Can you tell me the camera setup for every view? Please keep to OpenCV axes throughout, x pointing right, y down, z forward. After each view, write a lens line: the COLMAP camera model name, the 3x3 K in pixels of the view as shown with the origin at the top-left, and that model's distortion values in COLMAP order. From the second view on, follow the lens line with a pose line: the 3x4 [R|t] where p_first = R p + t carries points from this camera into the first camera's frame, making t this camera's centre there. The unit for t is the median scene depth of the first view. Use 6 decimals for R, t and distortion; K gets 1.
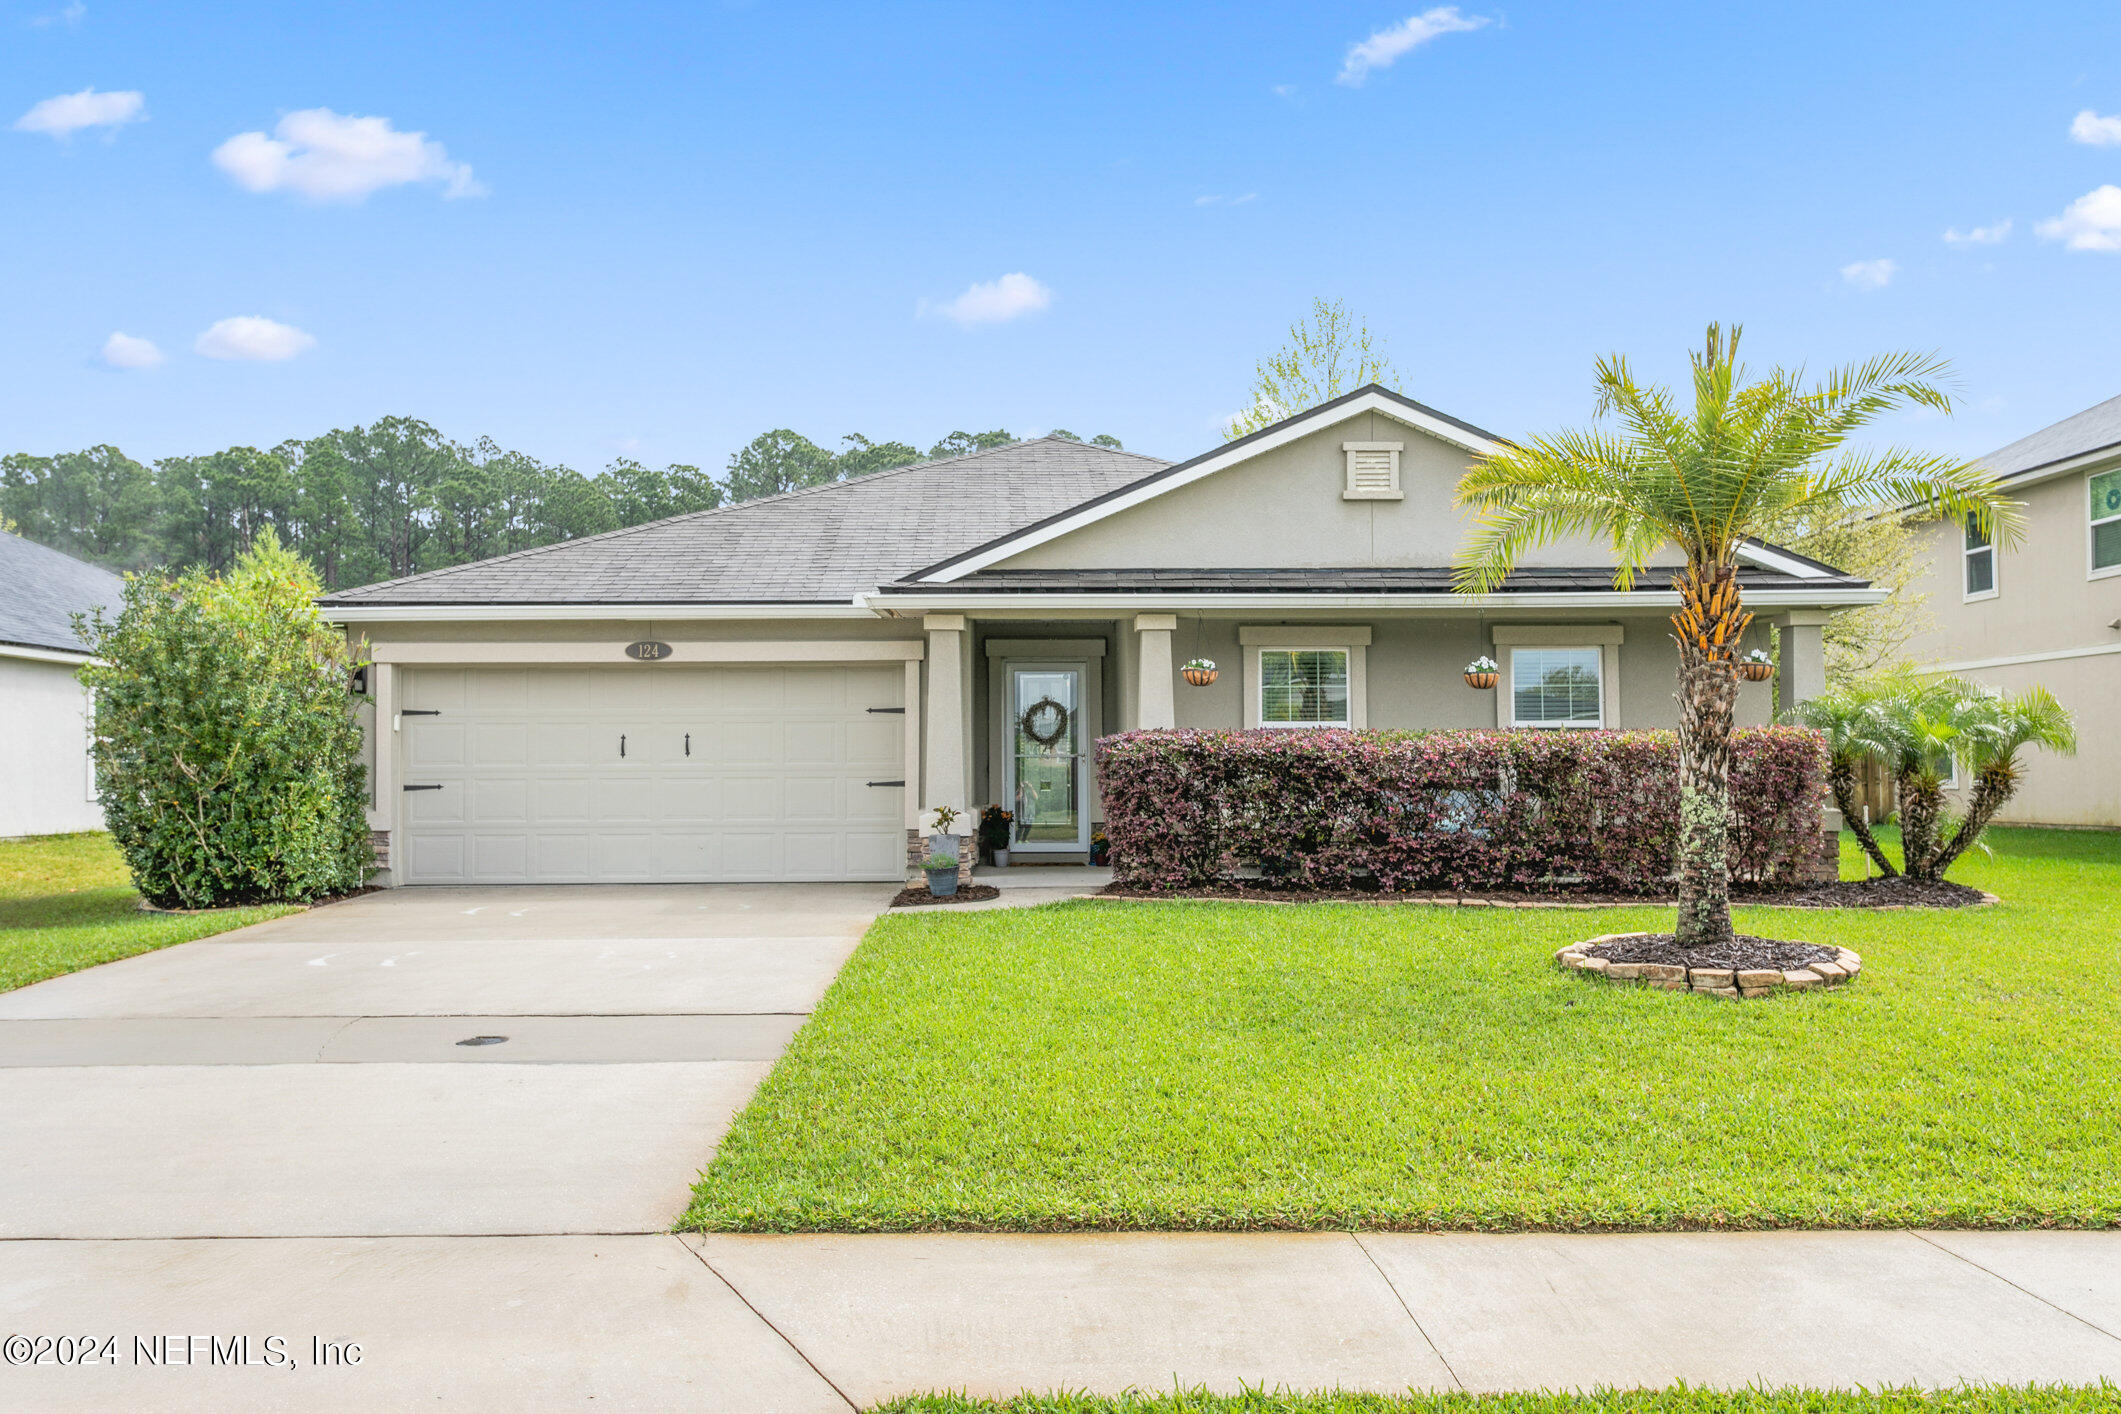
lens RADIAL K [[1743.9, 0, 1060.5], [0, 1743.9, 707.0], [0, 0, 1]] dist [0.001403, 0.000204]
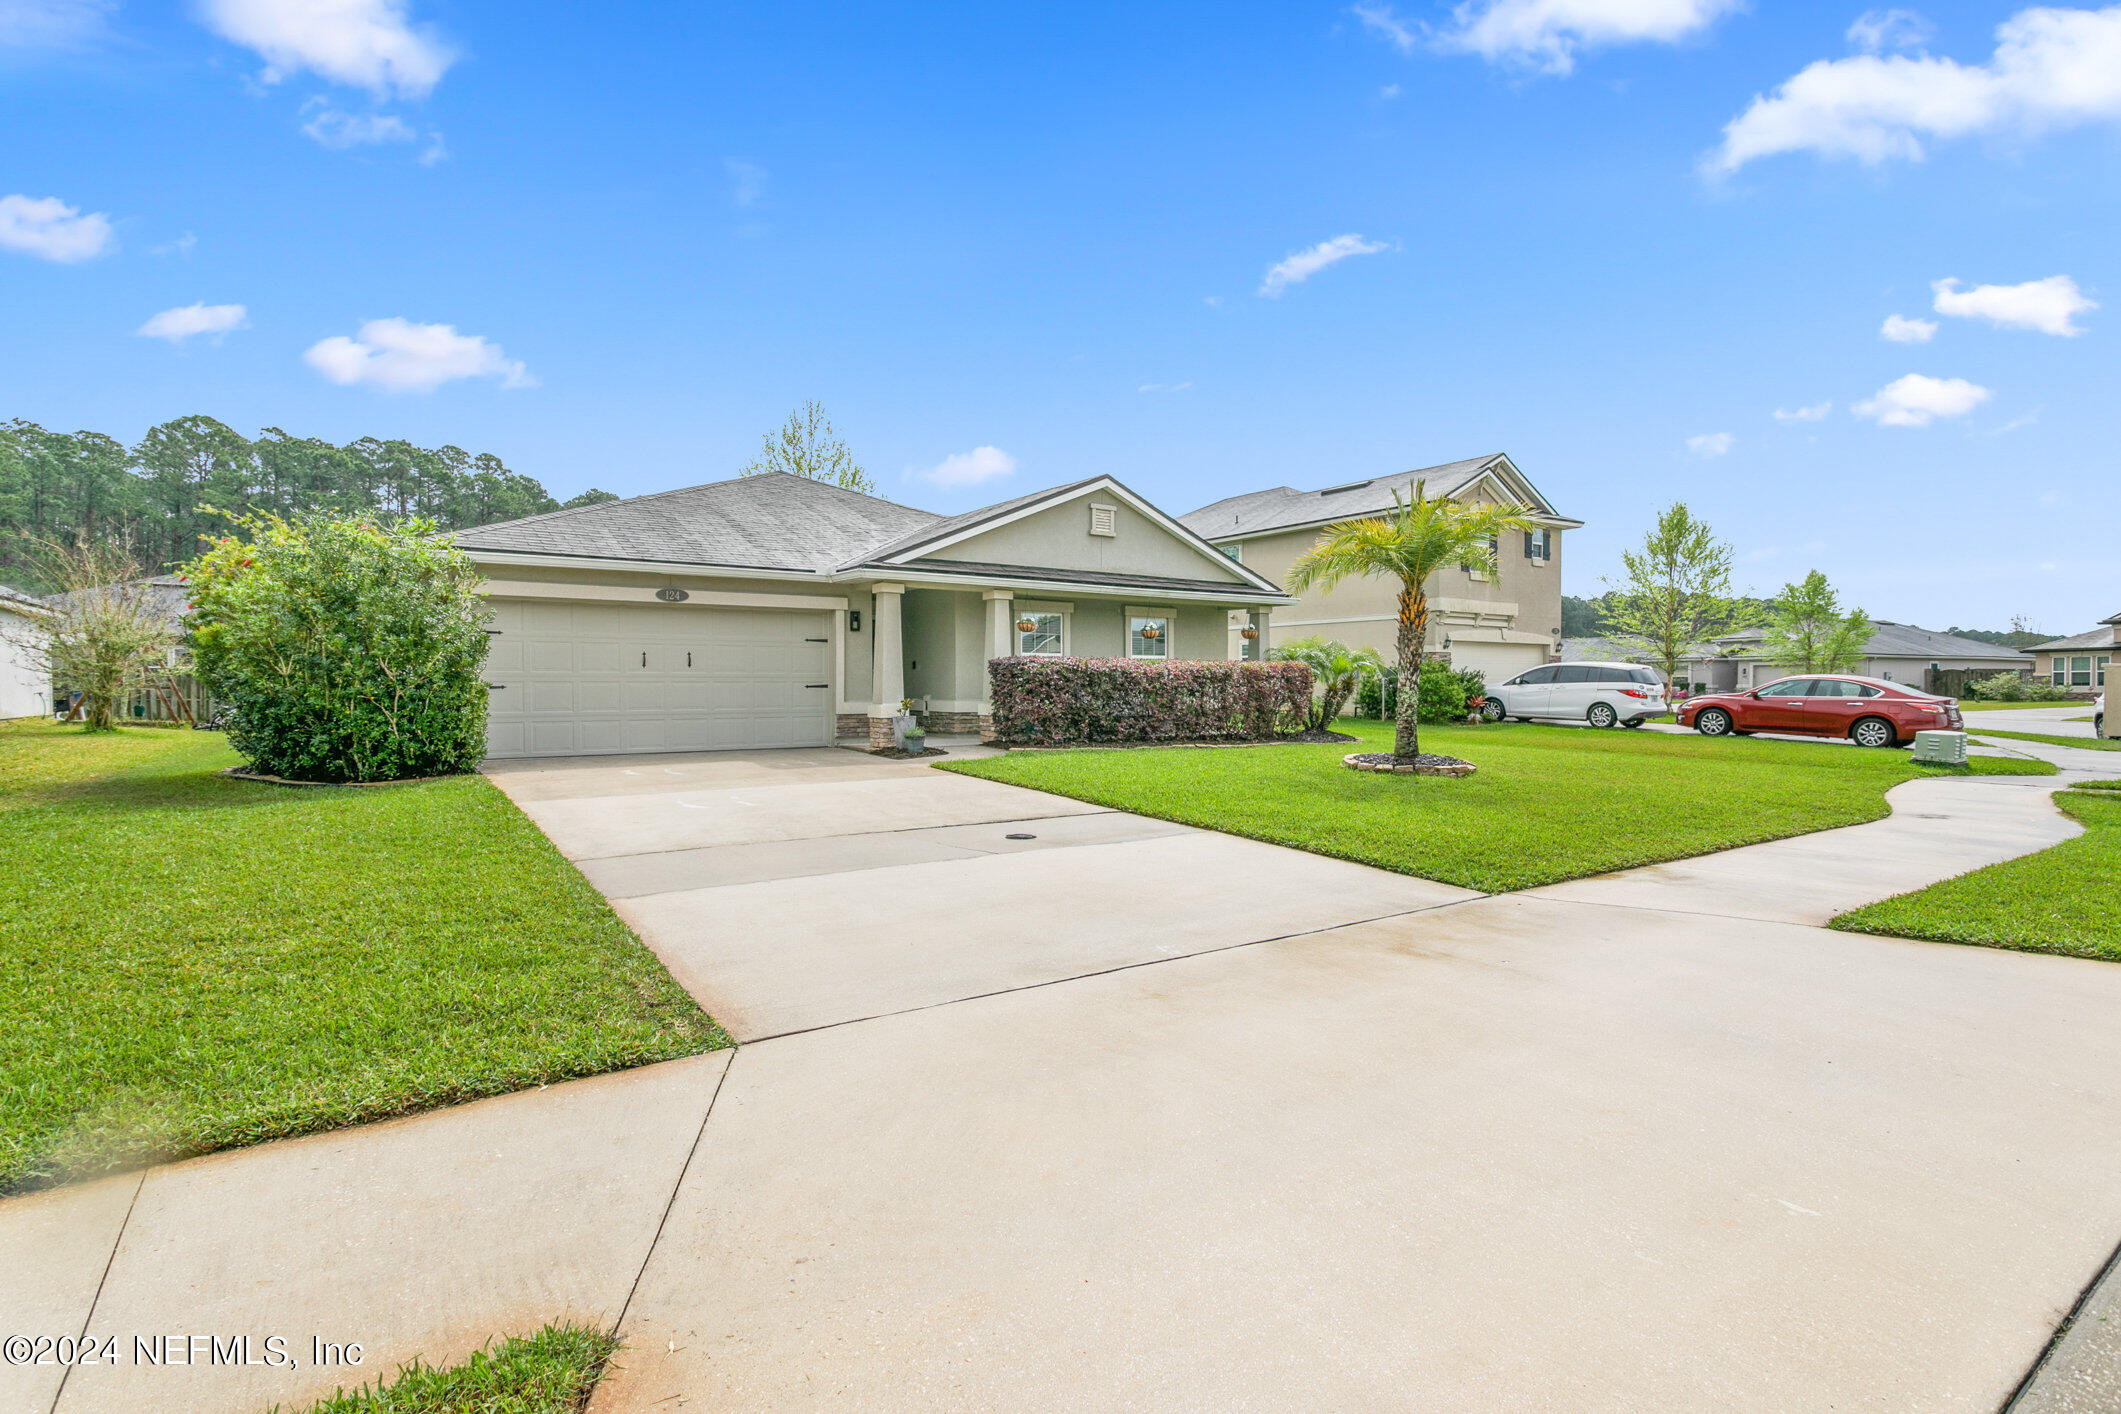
lens RADIAL K [[1024.3, 0, 1061.0], [0, 1024.3, 689.2], [0, 0, 1]] dist [0.000313, 0.000646]
pose [[0.831272, 0.002542, 0.555859, -0.470086], [-0.025257, 0.999130, 0.033201, 0.010639], [-0.555291, -0.041639, 0.830613, 0.101052]]
